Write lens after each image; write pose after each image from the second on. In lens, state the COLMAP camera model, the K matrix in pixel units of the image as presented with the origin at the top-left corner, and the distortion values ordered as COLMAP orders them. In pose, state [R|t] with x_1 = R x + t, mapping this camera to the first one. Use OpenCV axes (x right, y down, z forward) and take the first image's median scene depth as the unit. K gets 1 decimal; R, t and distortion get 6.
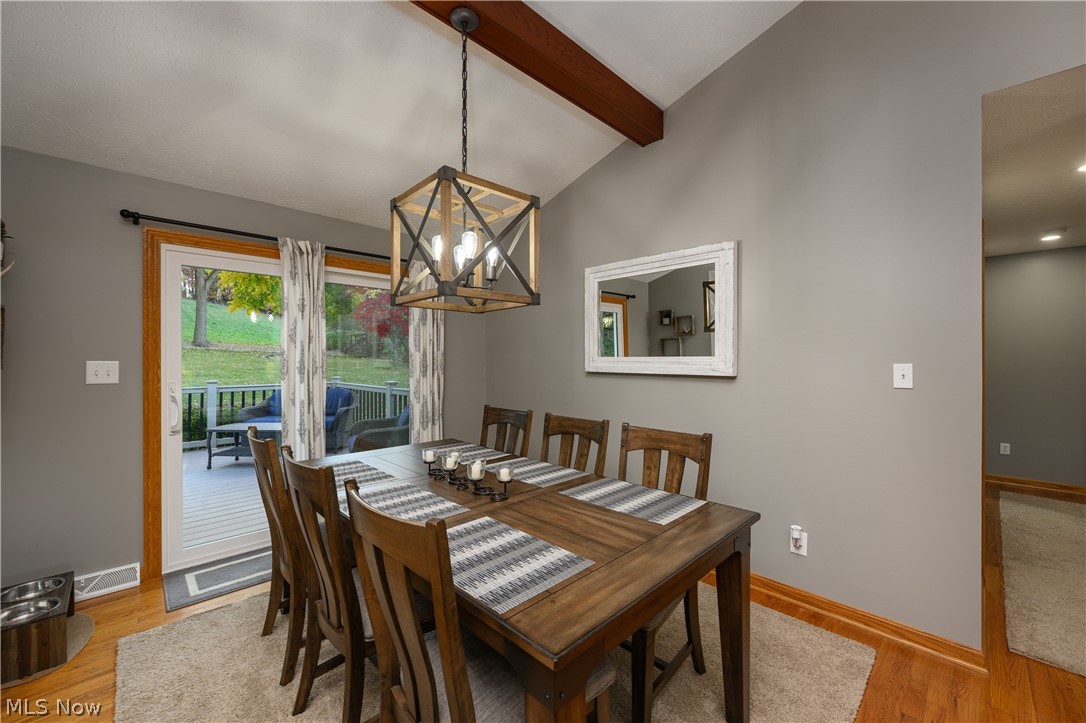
lens RADIAL K [[430.6, 0, 539.0], [0, 430.6, 362.5], [0, 0, 1]] dist [-0.000385, 0.000370]
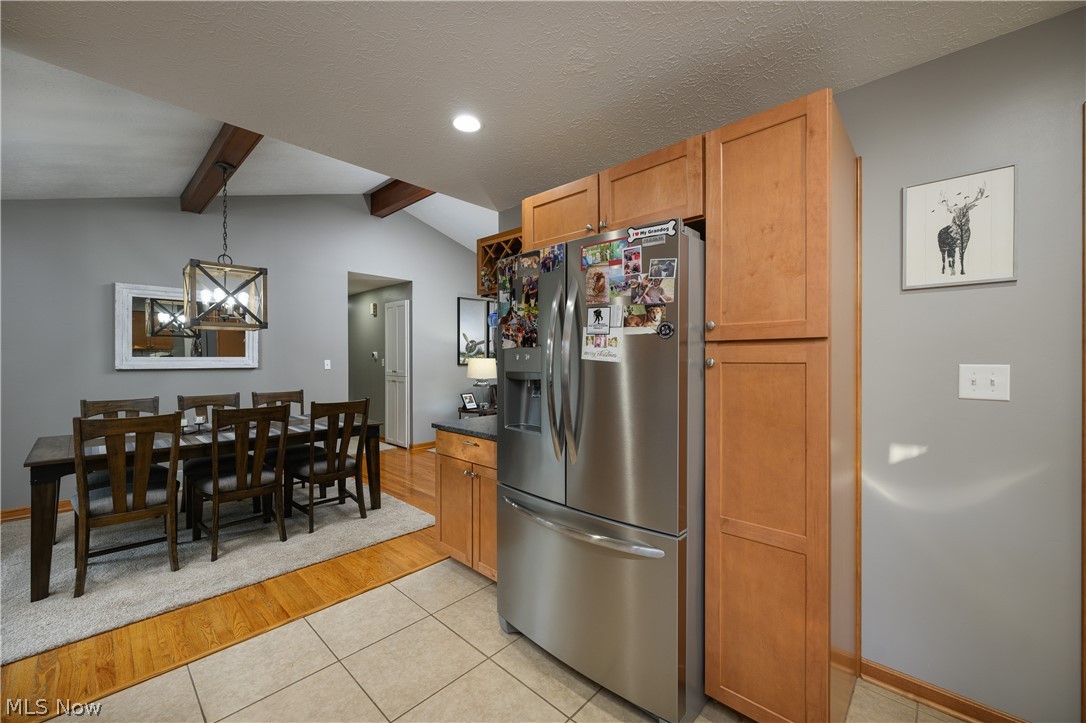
lens RADIAL K [[430.6, 0, 545.7], [0, 430.6, 359.0], [0, 0, 1]] dist [-0.000385, 0.000370]
pose [[-0.048088, -0.004064, 0.998835, -1.512863], [0.007480, 0.999962, 0.004428, -0.005850], [-0.998815, 0.007684, -0.048056, -0.185232]]
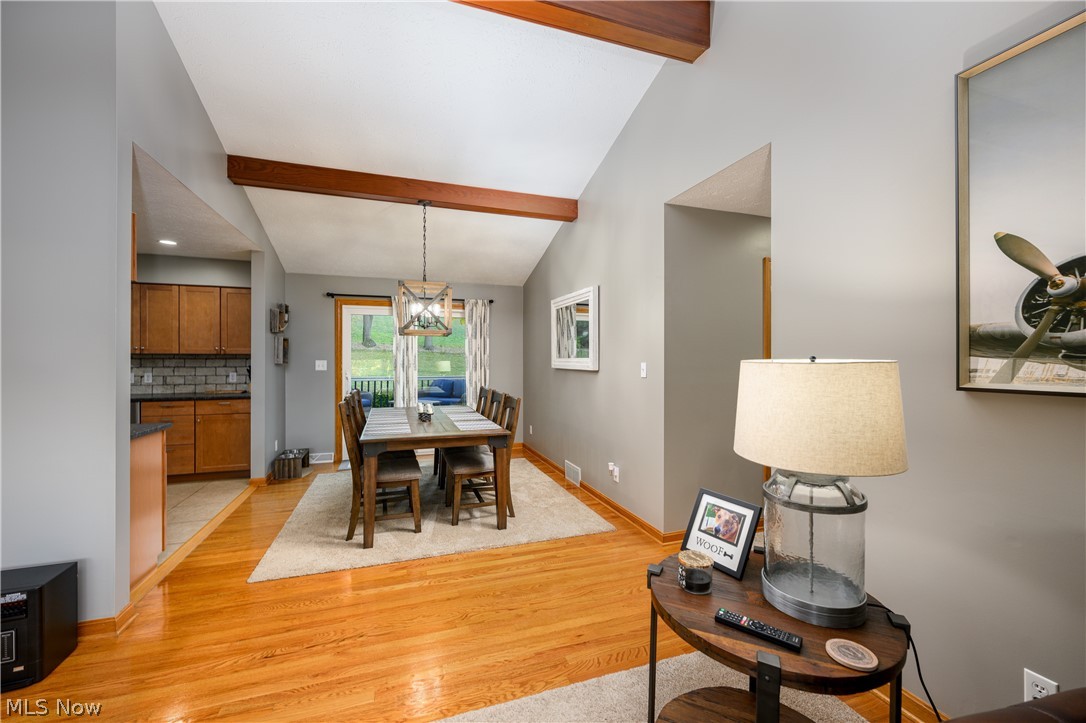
lens RADIAL K [[430.6, 0, 544.0], [0, 430.6, 358.9], [0, 0, 1]] dist [-0.000385, 0.000370]
pose [[0.905228, -0.000551, -0.424926, 0.981656], [-0.002285, 0.999978, -0.006164, 0.000503], [0.424921, 0.006551, 0.905207, -0.534170]]
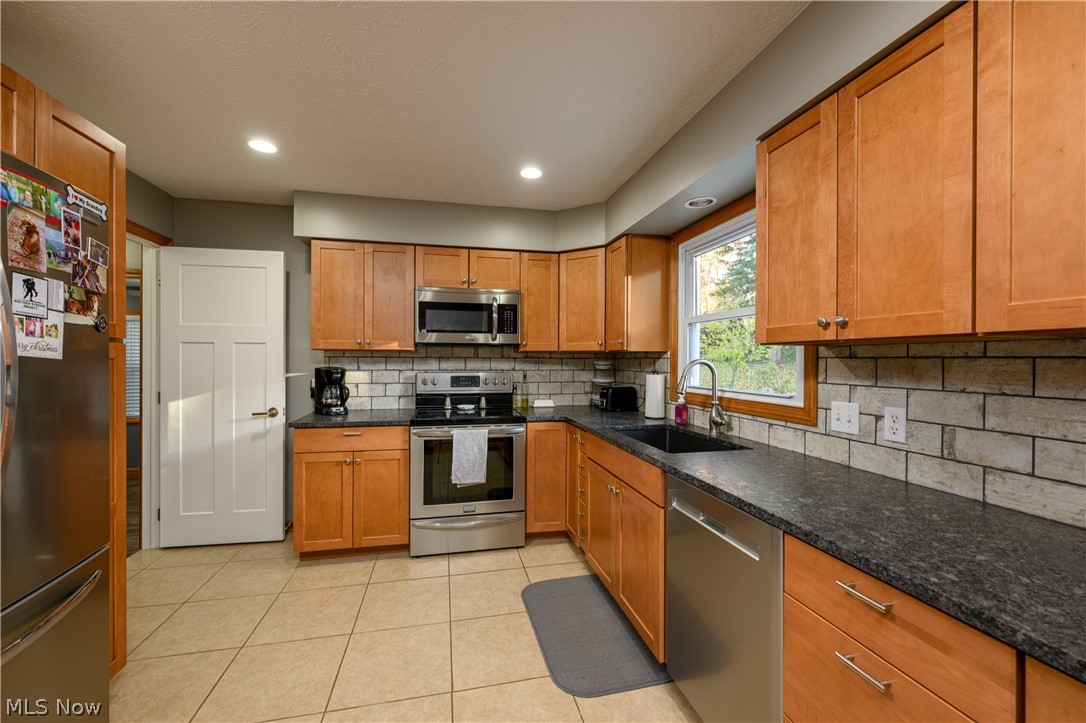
lens RADIAL K [[430.6, 0, 541.4], [0, 430.6, 360.8], [0, 0, 1]] dist [-0.000385, 0.000370]
pose [[-0.522331, -0.000023, -0.852743, -0.748936], [-0.010893, 0.999919, 0.006645, -0.004268], [0.852674, 0.012760, -0.522288, 0.373013]]
